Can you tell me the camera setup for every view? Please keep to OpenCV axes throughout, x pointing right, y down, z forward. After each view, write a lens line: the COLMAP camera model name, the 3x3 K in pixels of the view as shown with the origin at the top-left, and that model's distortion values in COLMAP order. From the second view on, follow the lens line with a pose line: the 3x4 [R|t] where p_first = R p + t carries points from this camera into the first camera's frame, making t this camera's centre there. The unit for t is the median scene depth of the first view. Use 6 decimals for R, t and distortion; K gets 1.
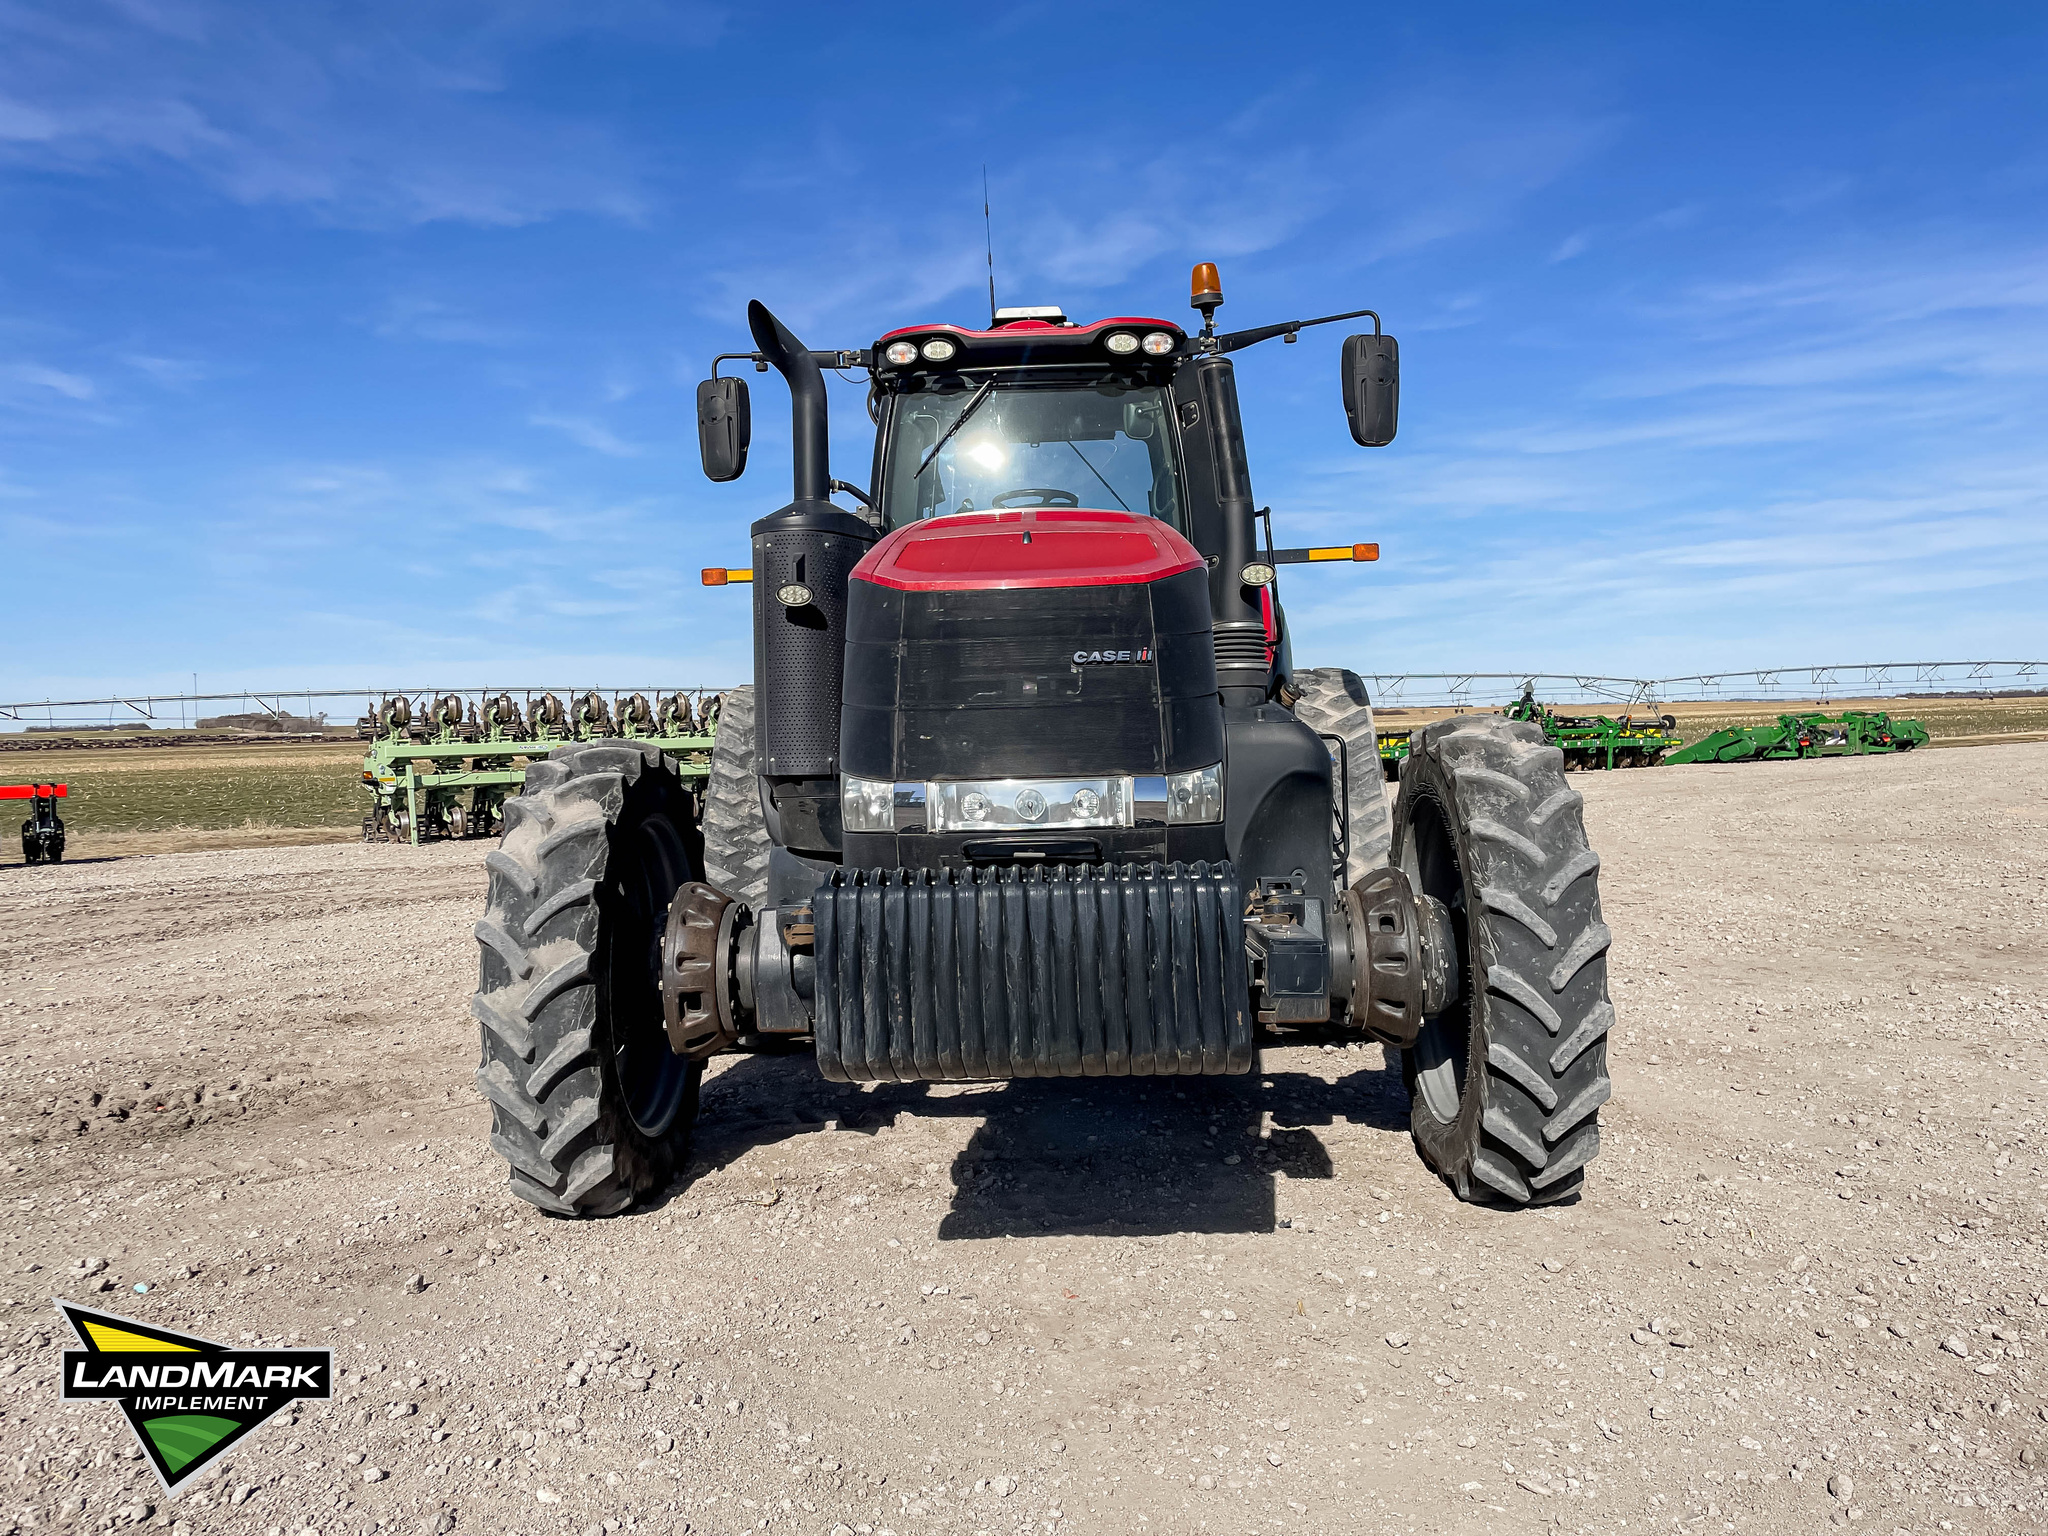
lens RADIAL K [[1530.8, 0, 1027.8], [0, 1530.8, 735.0], [0, 0, 1]] dist [0.102581, -0.130922]
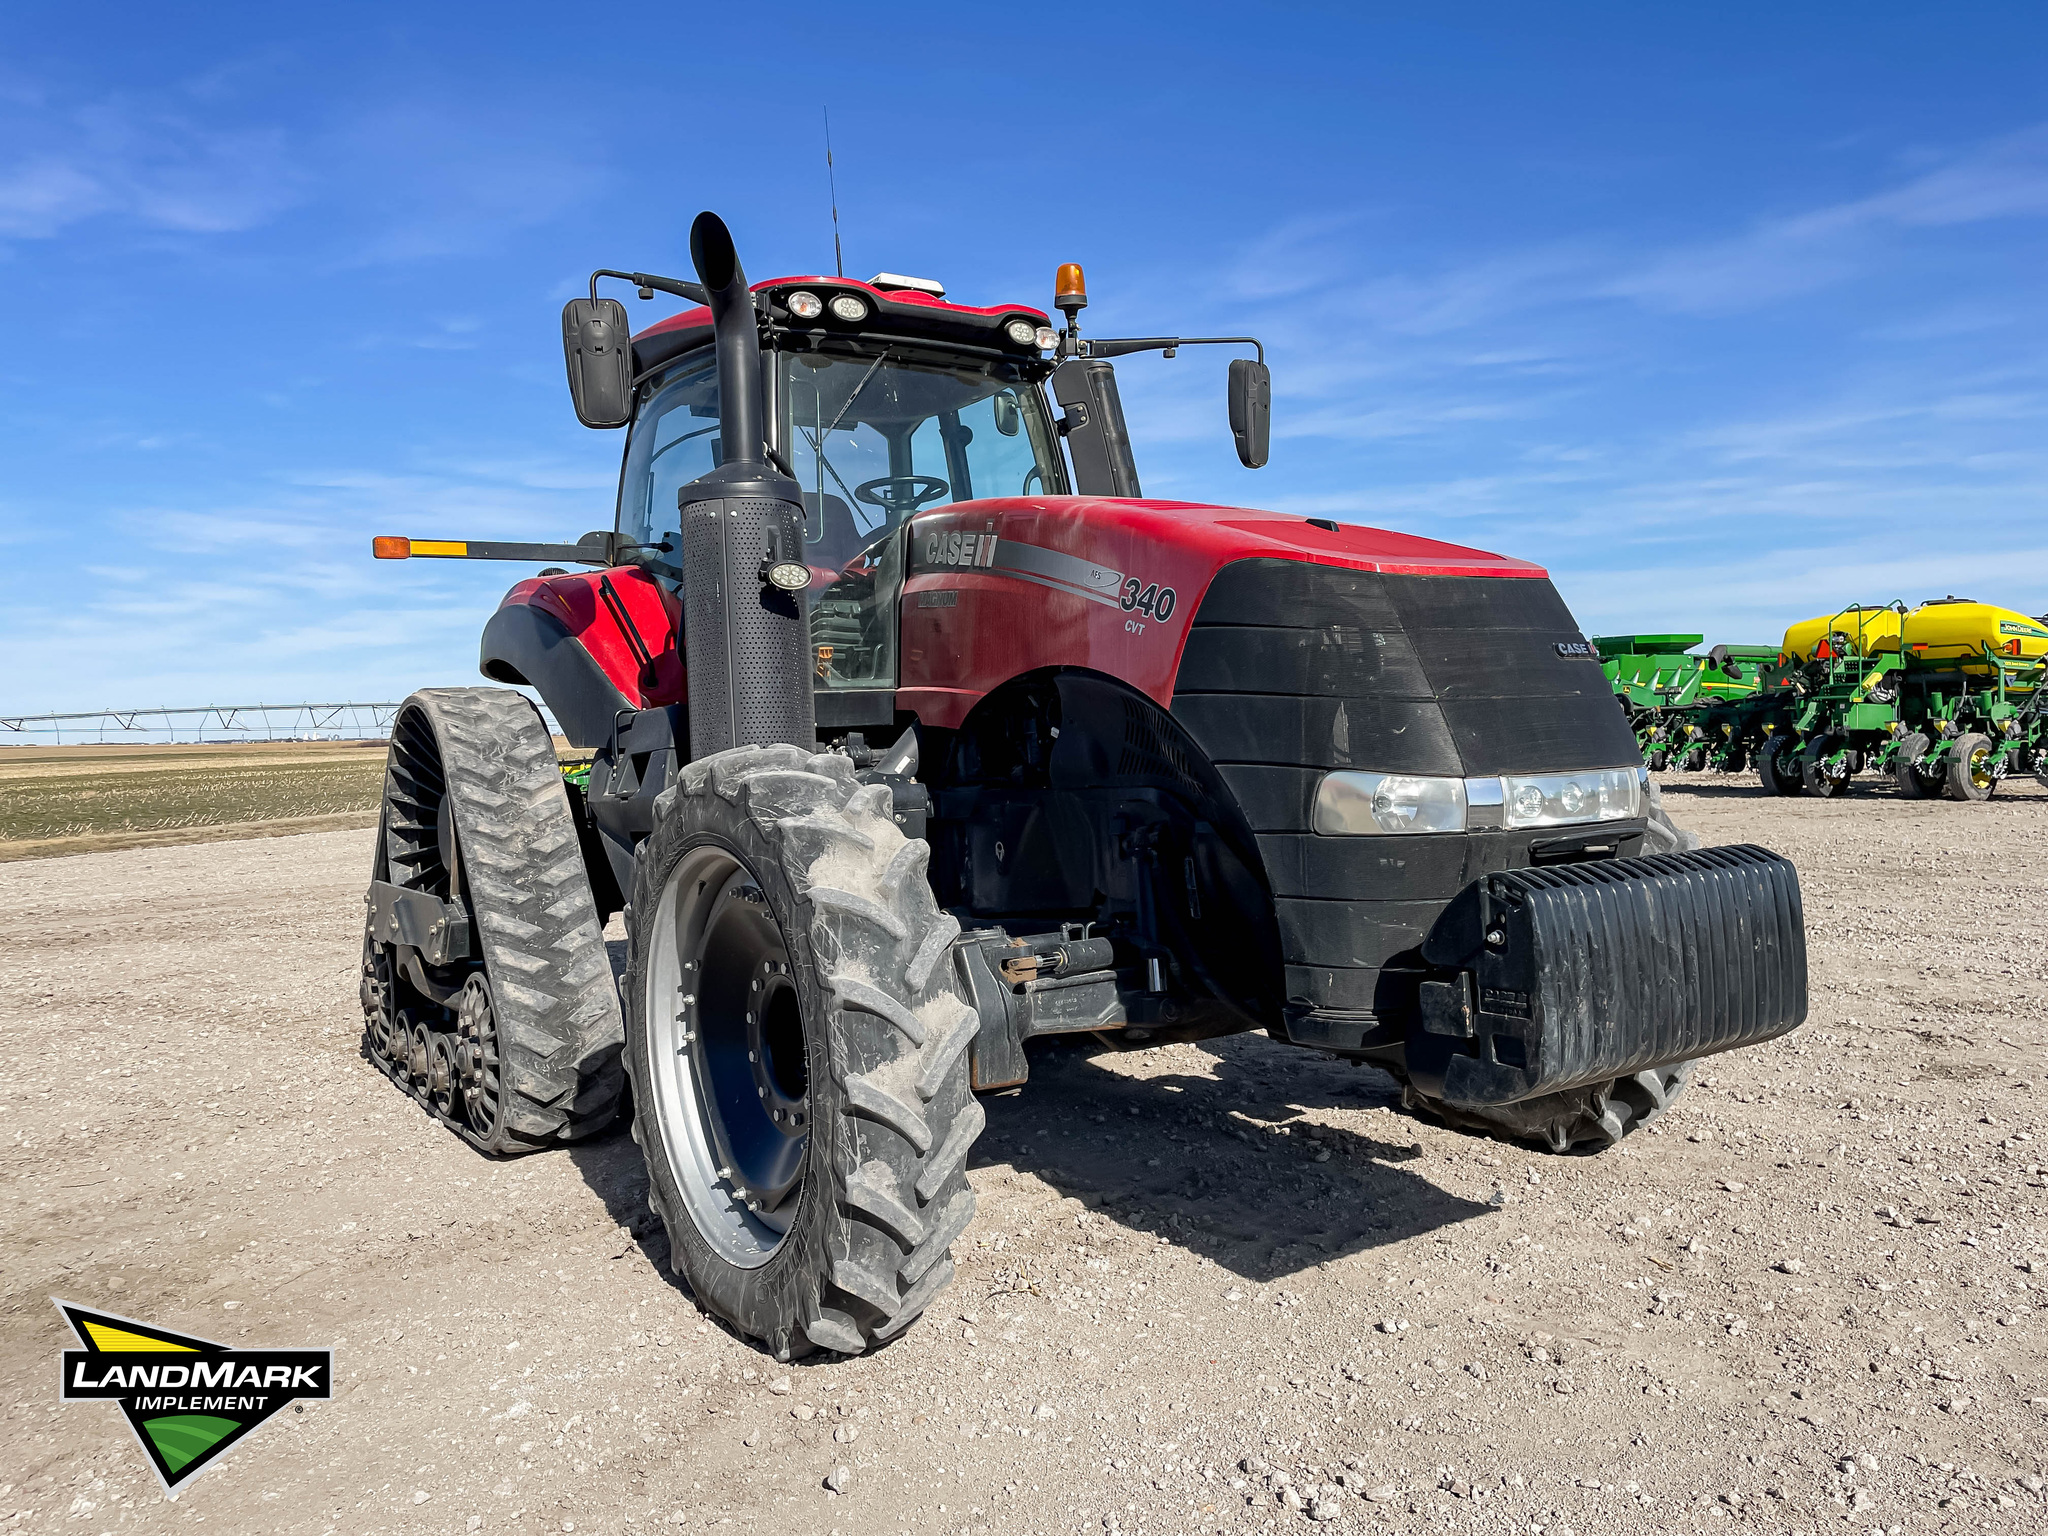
lens RADIAL K [[1530.8, 0, 1027.8], [0, 1530.8, 735.0], [0, 0, 1]] dist [0.102581, -0.130922]
pose [[0.812299, -0.002568, 0.583236, -0.717396], [0.014291, 0.999778, -0.015501, 0.013774], [-0.583066, 0.020926, 0.812155, 0.333150]]
